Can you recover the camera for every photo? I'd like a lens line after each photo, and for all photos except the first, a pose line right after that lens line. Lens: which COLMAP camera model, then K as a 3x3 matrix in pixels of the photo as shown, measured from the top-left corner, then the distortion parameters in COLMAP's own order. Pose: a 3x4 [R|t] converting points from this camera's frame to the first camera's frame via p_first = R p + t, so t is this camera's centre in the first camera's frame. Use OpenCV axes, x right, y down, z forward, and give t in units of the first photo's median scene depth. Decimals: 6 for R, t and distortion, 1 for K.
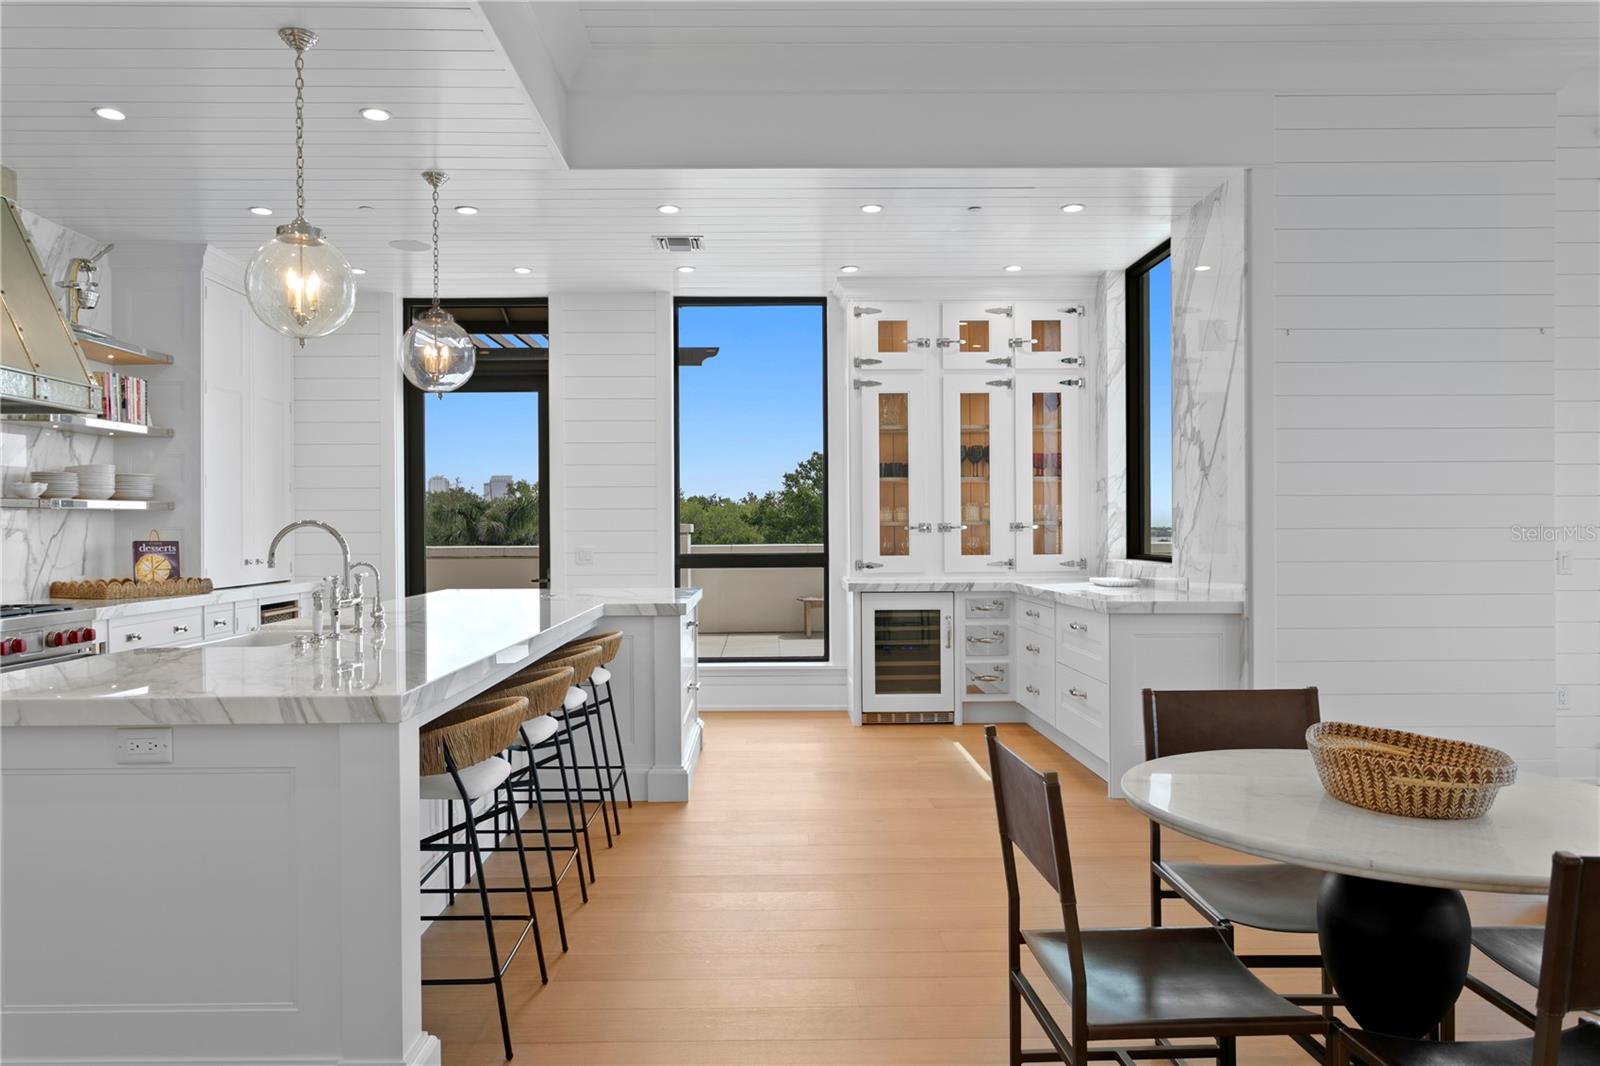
lens RADIAL K [[1092.4, 0, 770.2], [0, 1092.4, 536.8], [0, 0, 1]] dist [-0.005888, 0.006072]
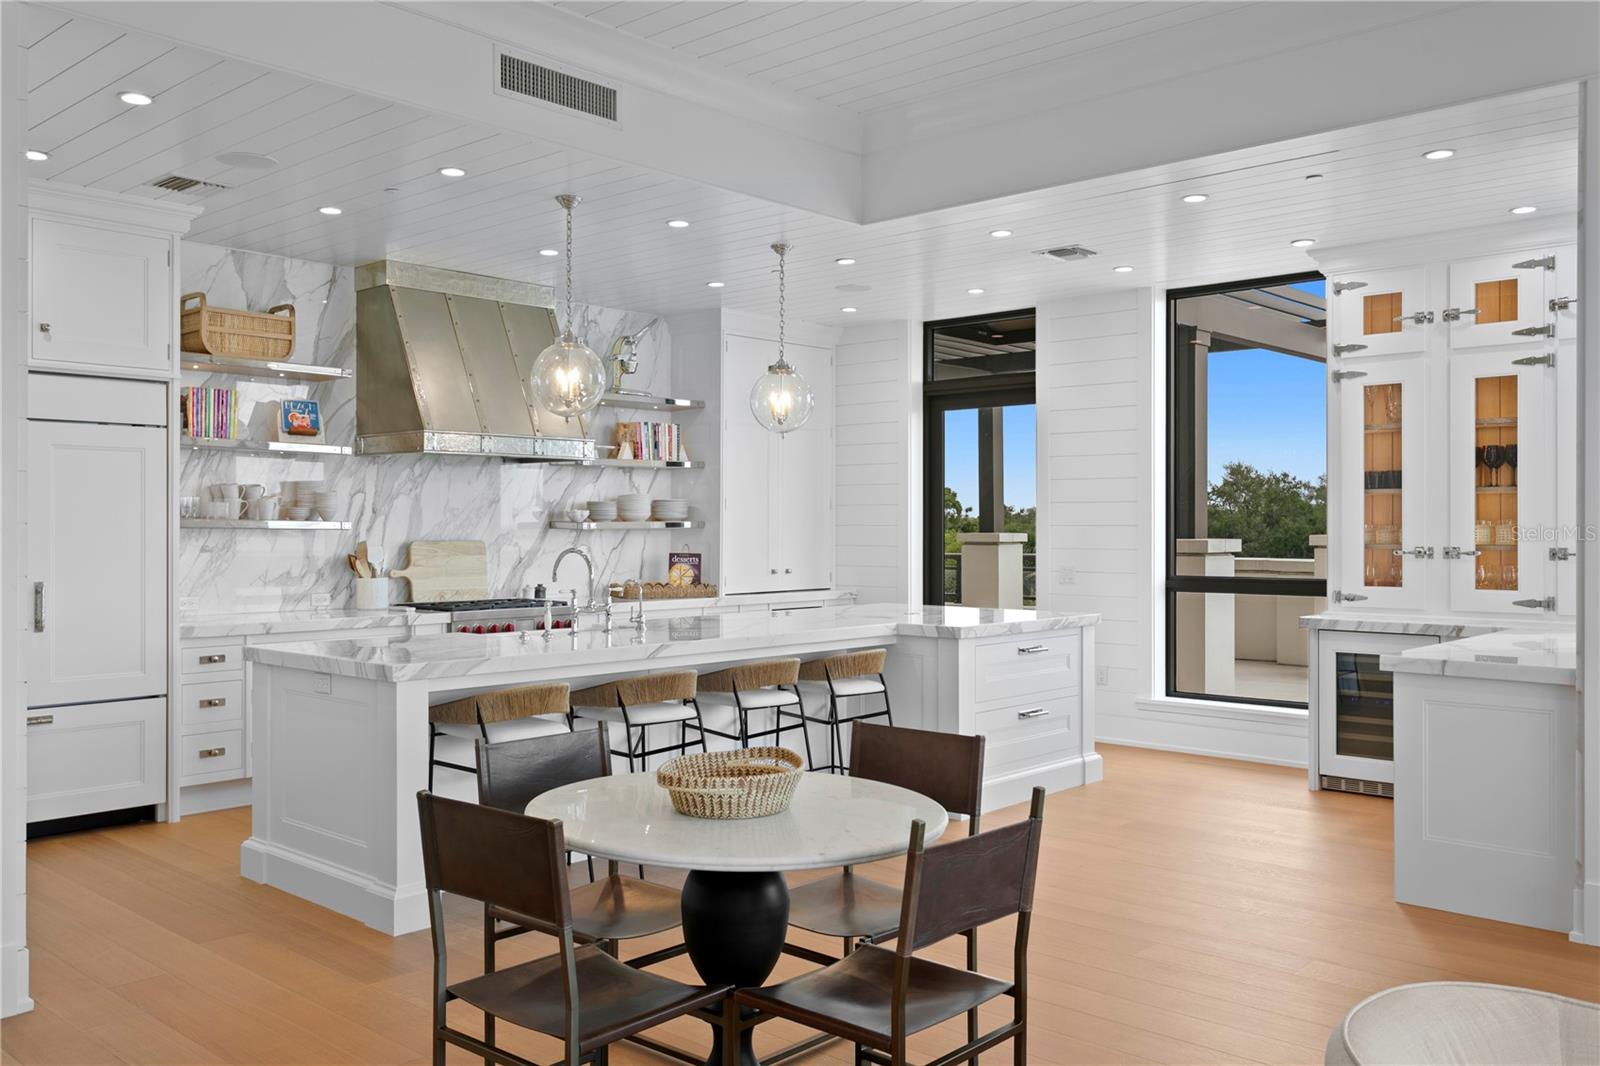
lens RADIAL K [[1318.9, 0, 758.1], [0, 1318.9, 525.4], [0, 0, 1]] dist [0.017890, -0.017800]
pose [[0.721589, 0.004814, -0.692305, 0.473946], [-0.008894, 0.999958, -0.002317, -0.022241], [0.692264, 0.007829, 0.721602, -0.020394]]
